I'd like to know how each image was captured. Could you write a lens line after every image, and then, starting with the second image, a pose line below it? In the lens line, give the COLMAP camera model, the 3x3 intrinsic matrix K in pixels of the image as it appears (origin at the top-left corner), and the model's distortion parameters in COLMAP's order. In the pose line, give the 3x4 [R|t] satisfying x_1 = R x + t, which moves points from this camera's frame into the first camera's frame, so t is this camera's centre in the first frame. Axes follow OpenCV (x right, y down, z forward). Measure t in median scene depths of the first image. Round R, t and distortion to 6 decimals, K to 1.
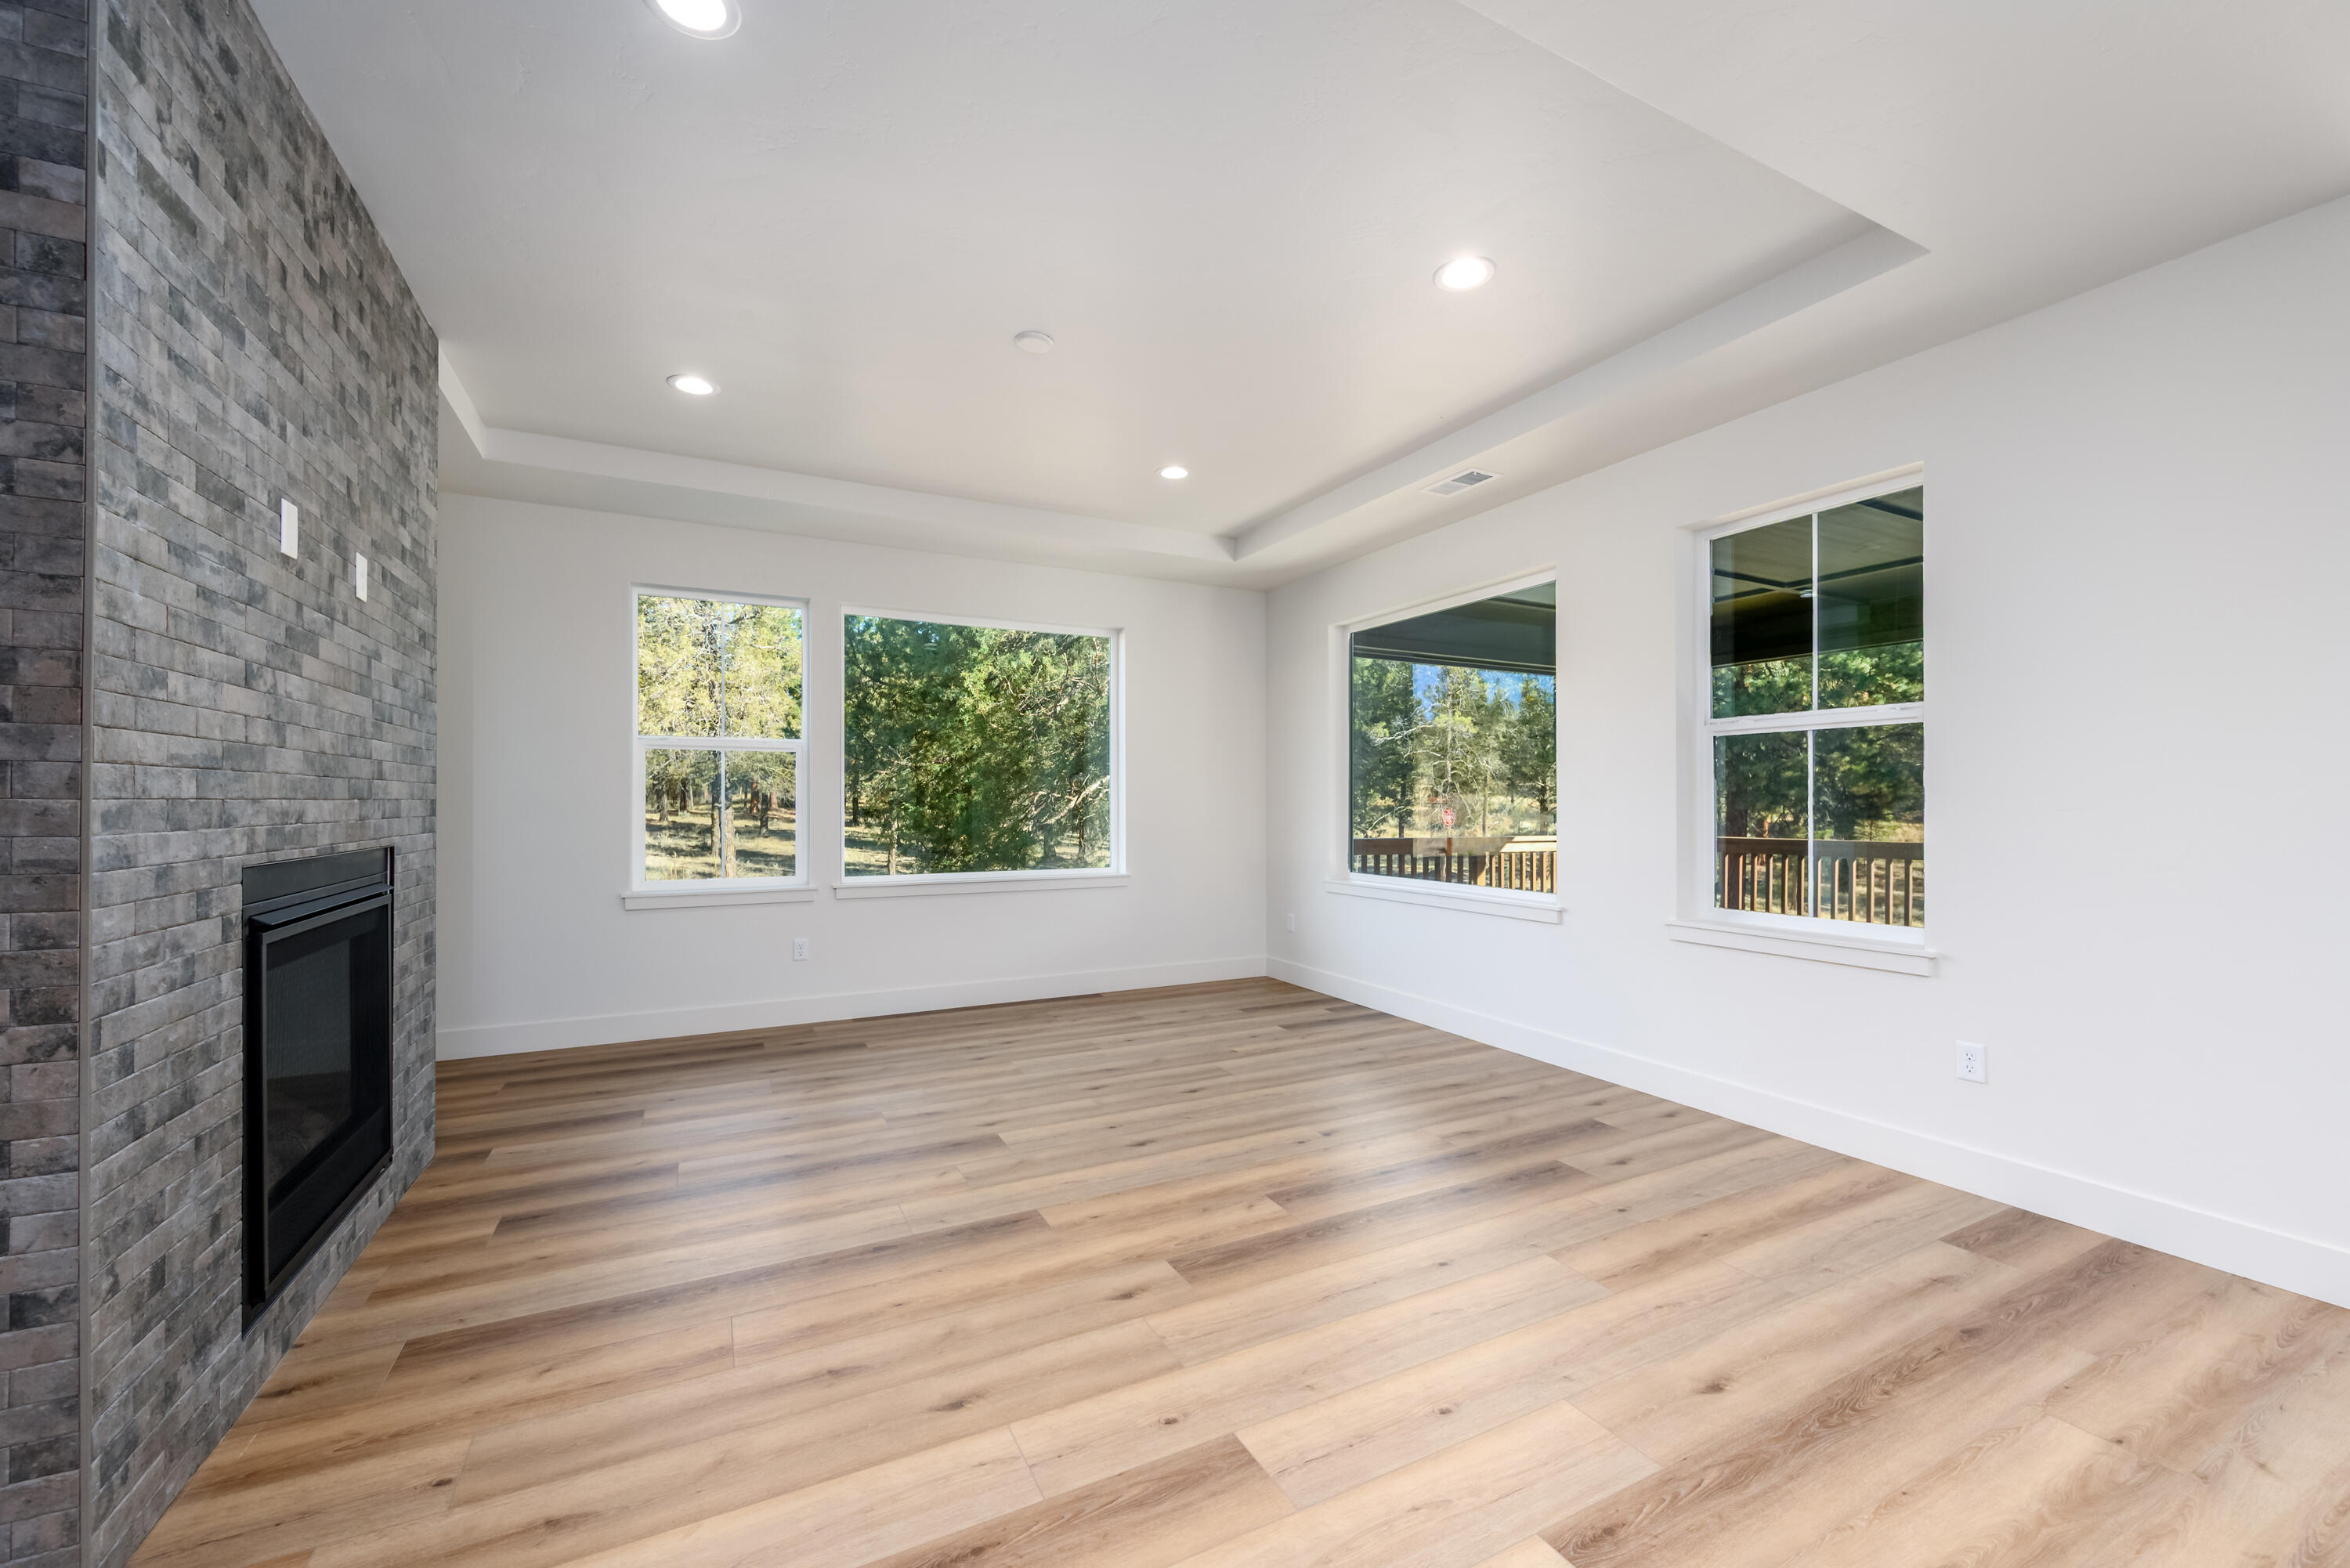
lens RADIAL K [[929.5, 0, 1164.1], [0, 929.5, 796.5], [0, 0, 1]] dist [-0.003215, 0.000075]
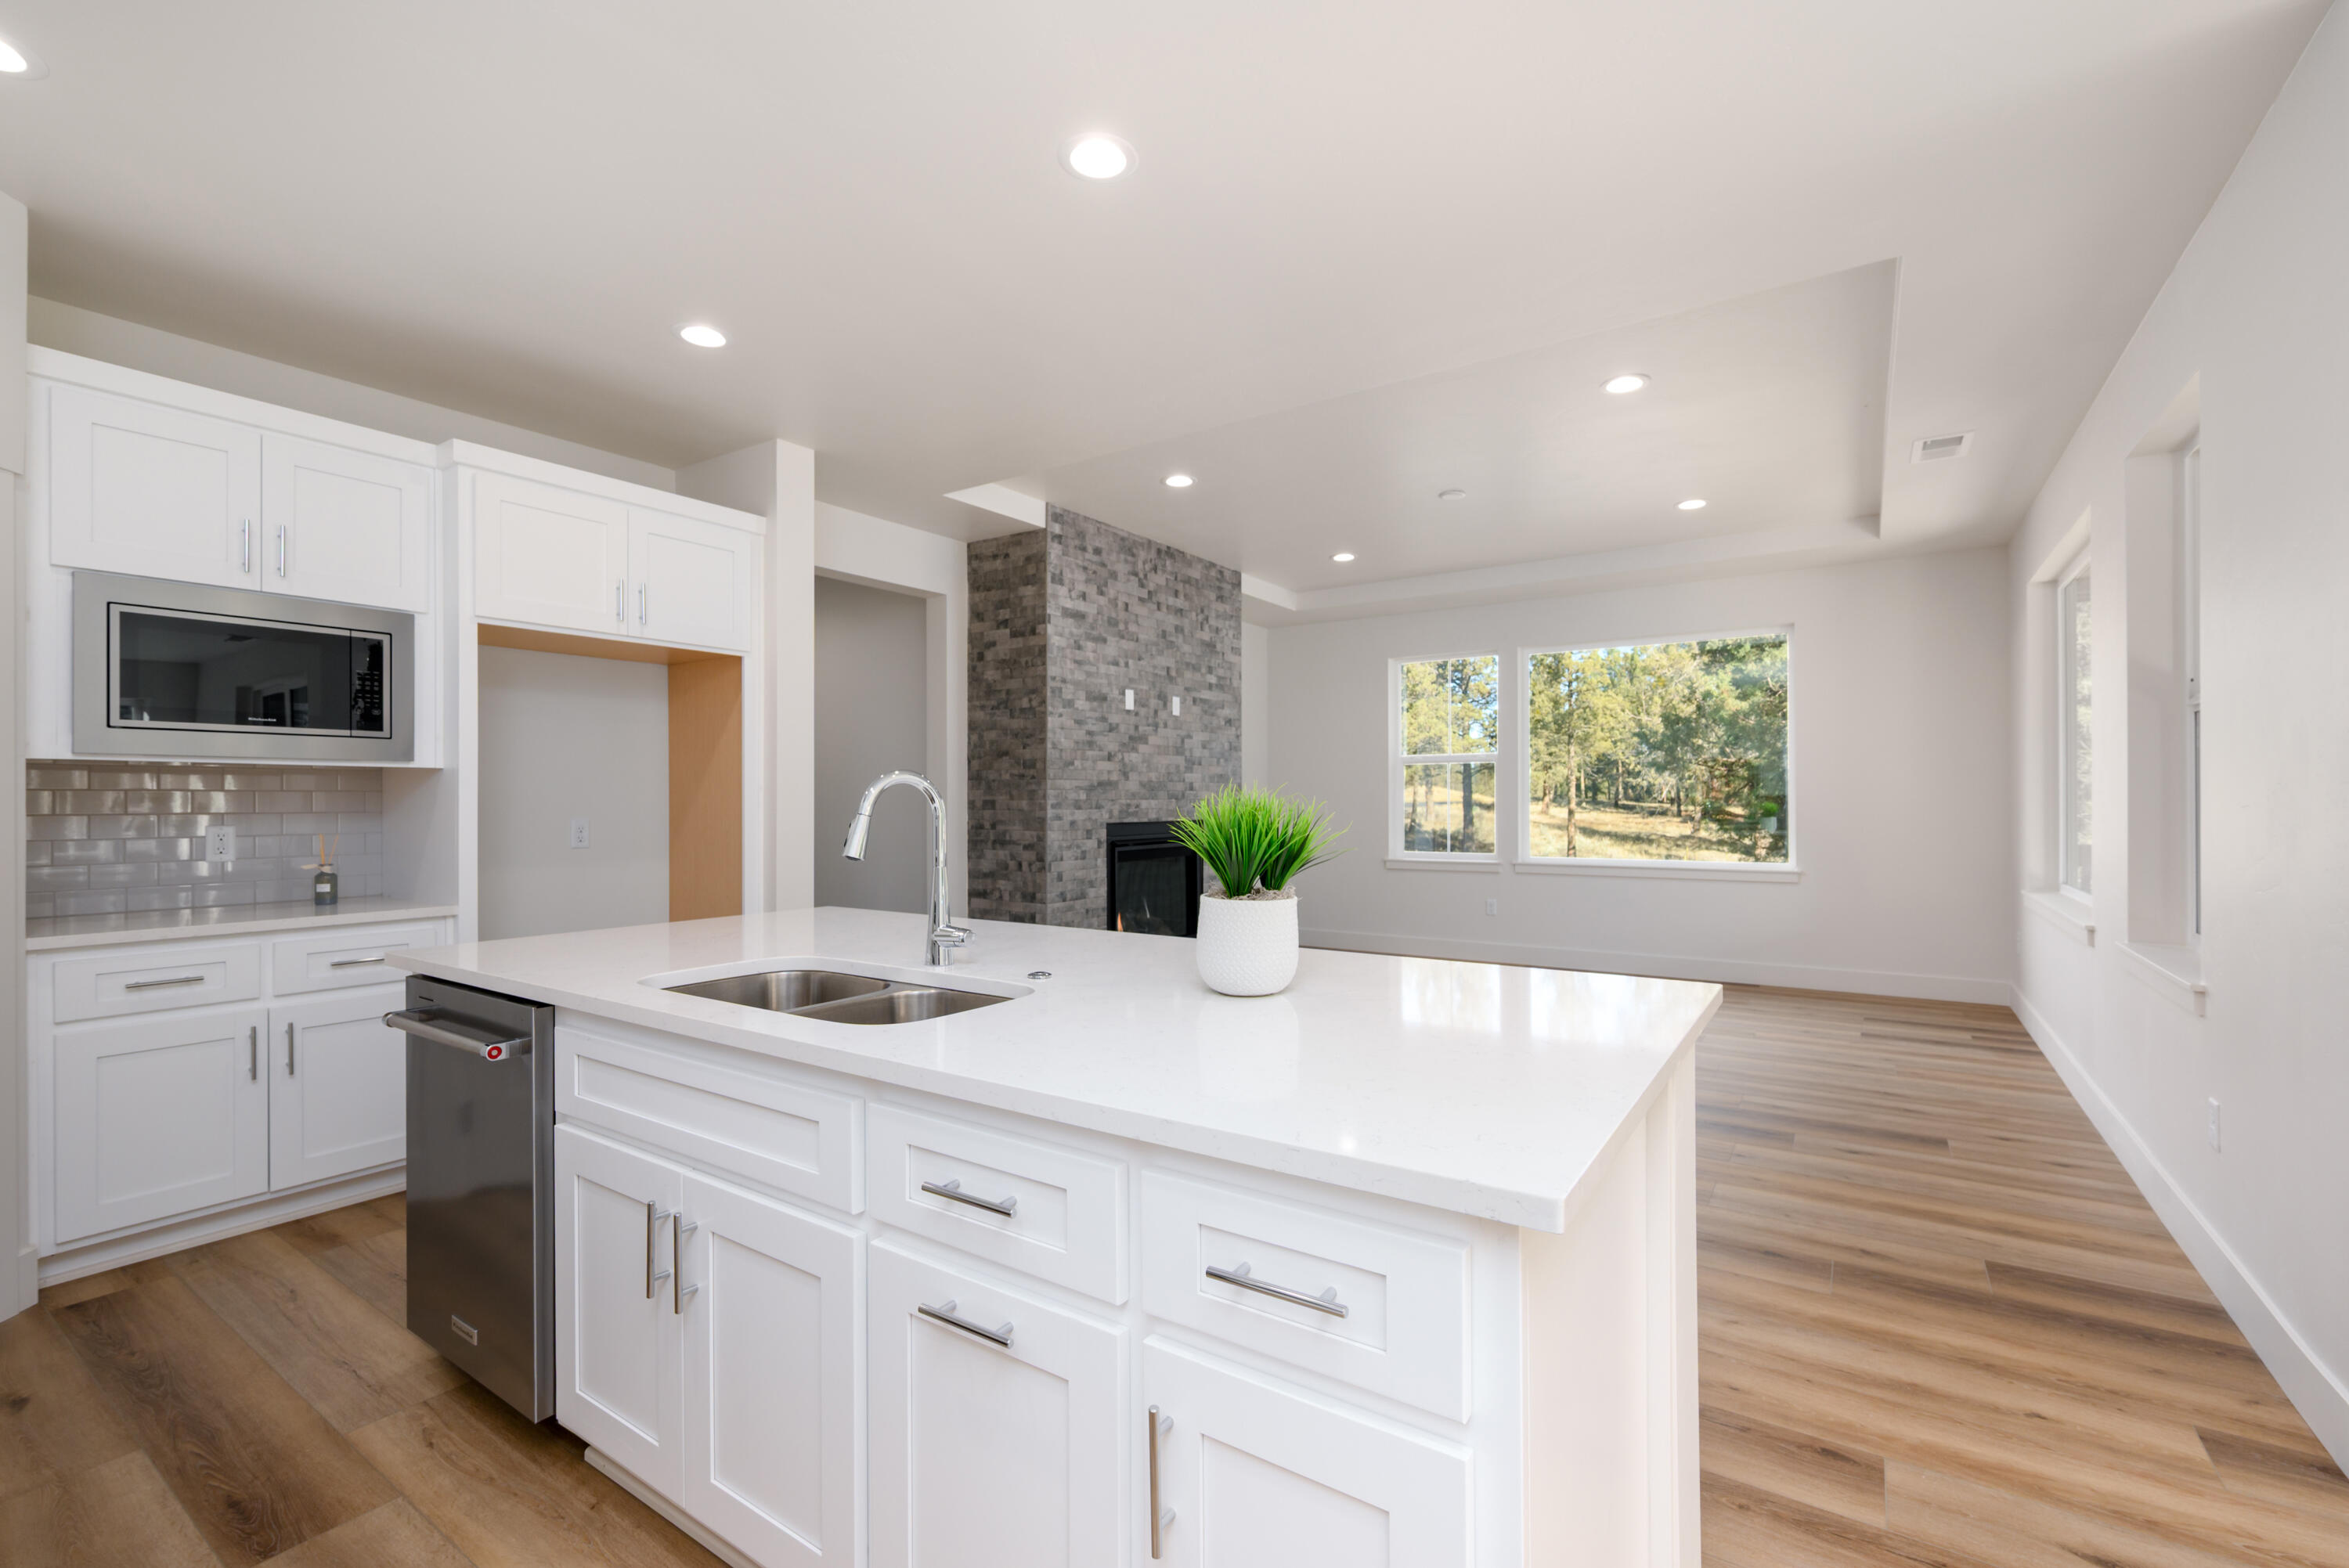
lens RADIAL K [[1000.6, 0, 1191.9], [0, 1000.6, 790.2], [0, 0, 1]] dist [0.005359, -0.002280]
pose [[0.490745, -0.008839, -0.871258, 1.549797], [0.007055, 0.999956, -0.006171, -0.004880], [0.871275, -0.003118, 0.490786, -0.252584]]
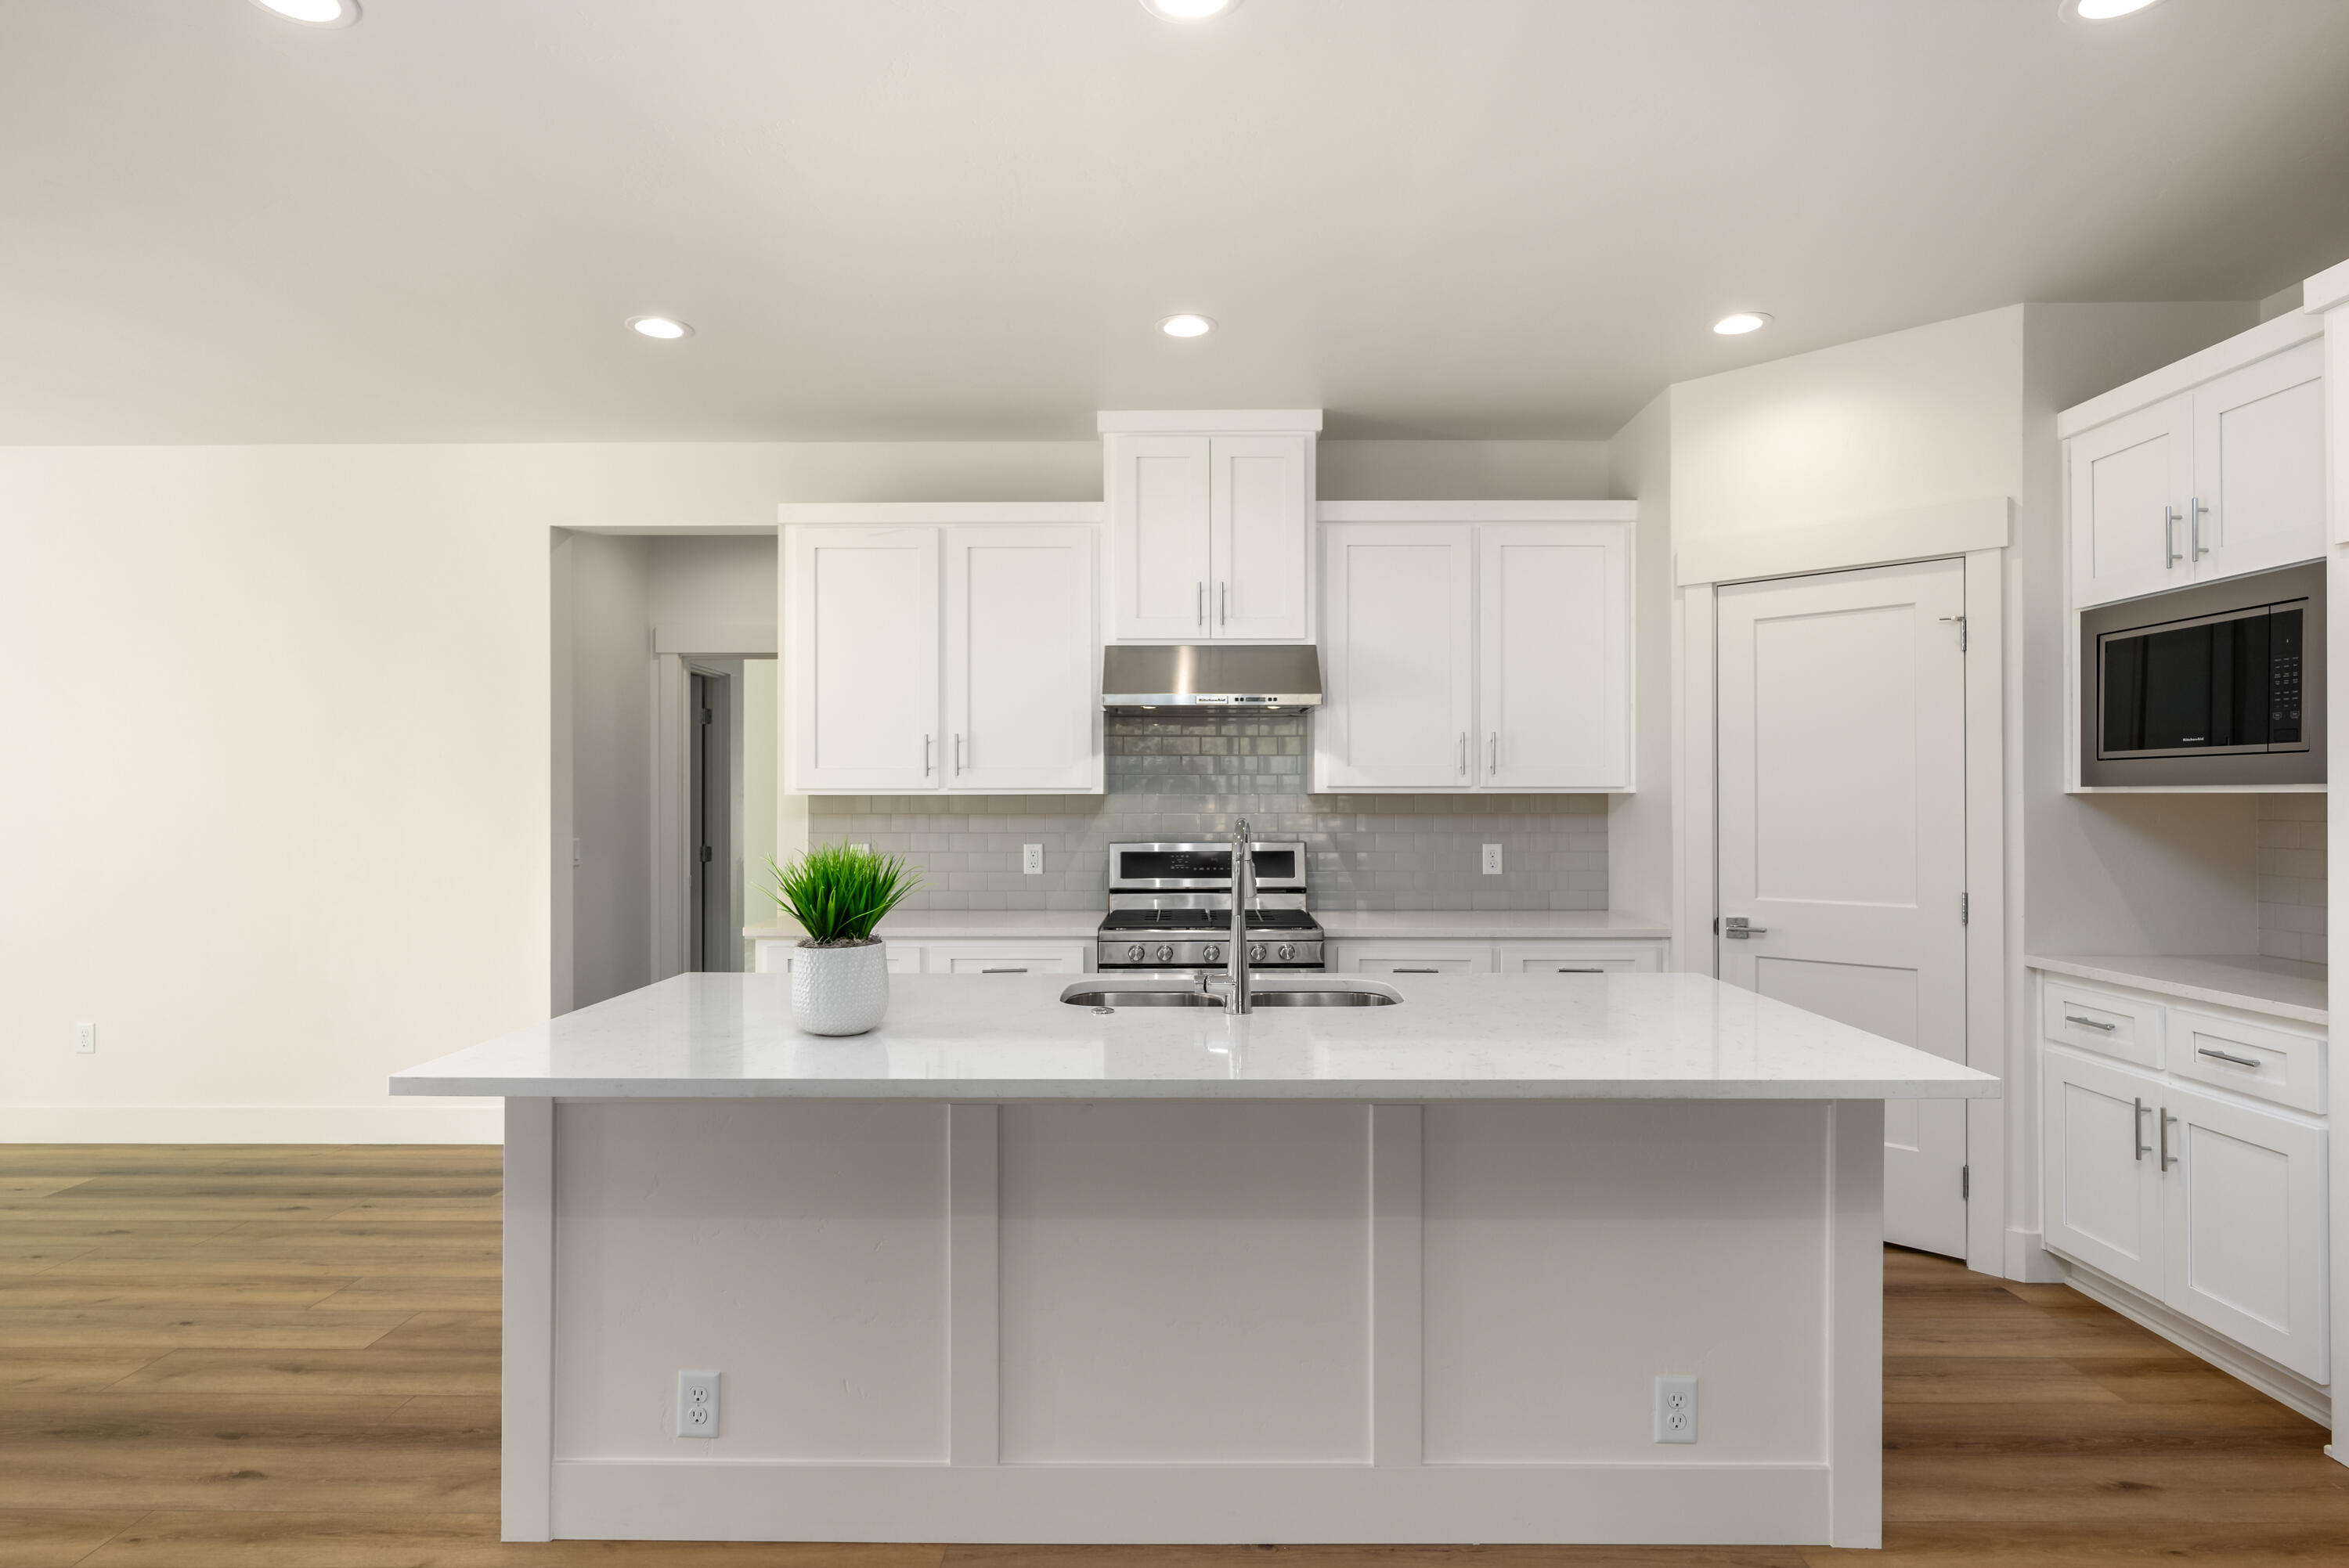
lens RADIAL K [[1257.7, 0, 1169.3], [0, 1257.7, 770.5], [0, 0, 1]] dist [-0.004168, 0.003444]
pose [[-0.878794, 0.009161, 0.477113, 0.152338], [-0.001181, 0.999771, -0.021371, -0.049751], [-0.477199, -0.019344, -0.878582, 1.036012]]
